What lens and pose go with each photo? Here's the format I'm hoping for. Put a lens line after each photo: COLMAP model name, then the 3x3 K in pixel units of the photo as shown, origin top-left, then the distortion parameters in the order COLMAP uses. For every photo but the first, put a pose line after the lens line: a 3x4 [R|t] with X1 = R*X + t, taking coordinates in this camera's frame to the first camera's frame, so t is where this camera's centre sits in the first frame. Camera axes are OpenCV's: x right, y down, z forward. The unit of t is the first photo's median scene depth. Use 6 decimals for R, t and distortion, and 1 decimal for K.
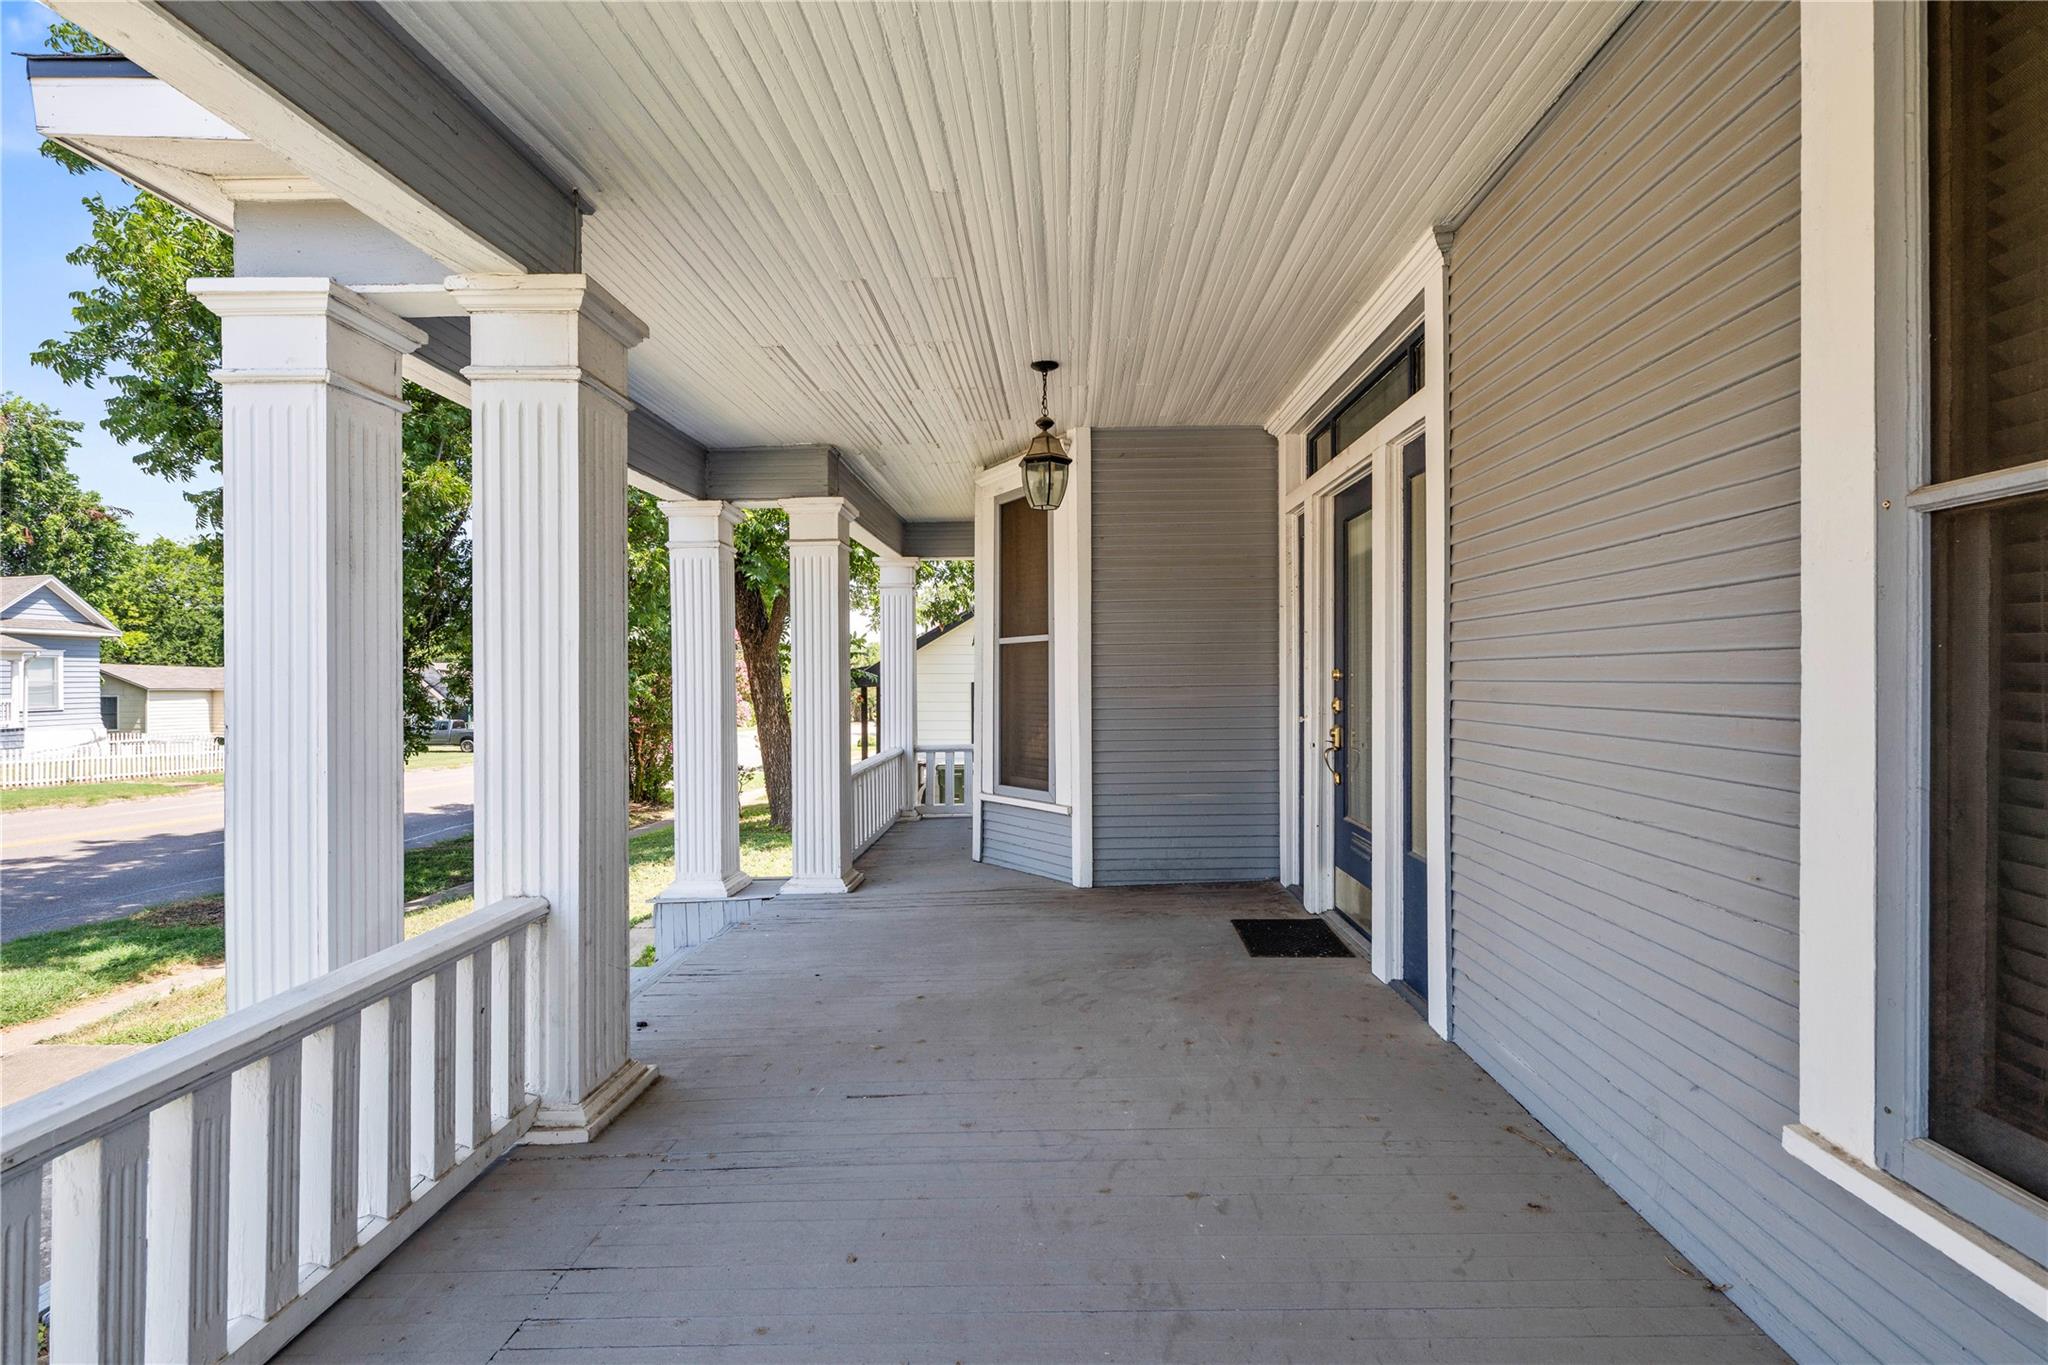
lens RADIAL K [[899.1, 0, 1031.5], [0, 899.1, 683.5], [0, 0, 1]] dist [-0.000491, -0.000087]
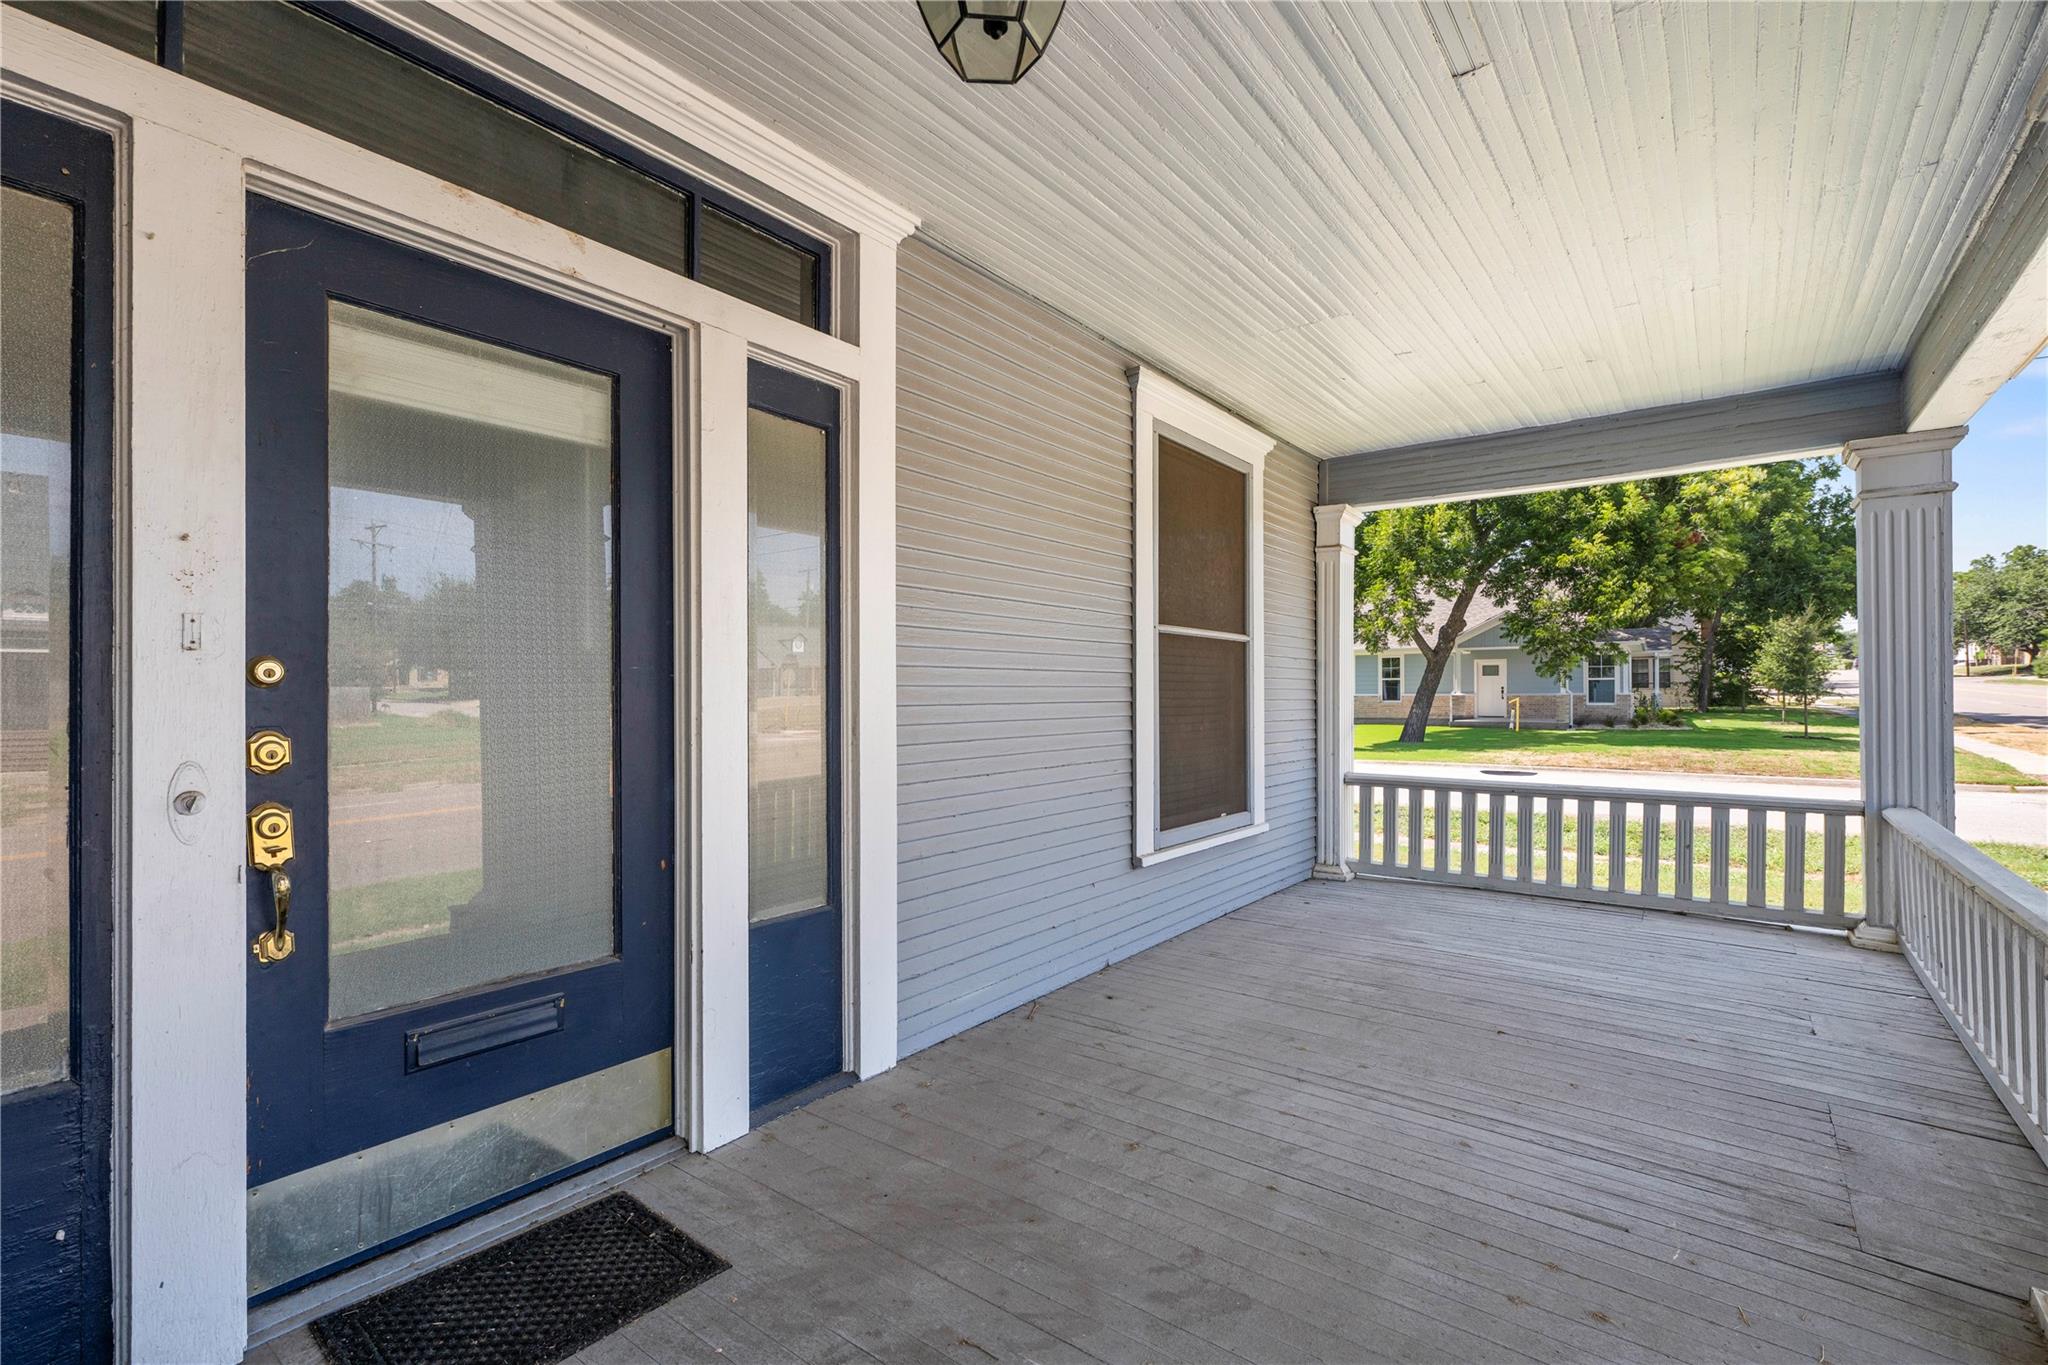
lens RADIAL K [[899.1, 0, 1031.5], [0, 899.1, 683.5], [0, 0, 1]] dist [-0.000491, -0.000087]
pose [[-0.810000, 0.018306, 0.586145, -0.243582], [0.015736, 0.999831, -0.009481, 0.005067], [-0.586219, 0.001544, -0.810151, 1.867606]]
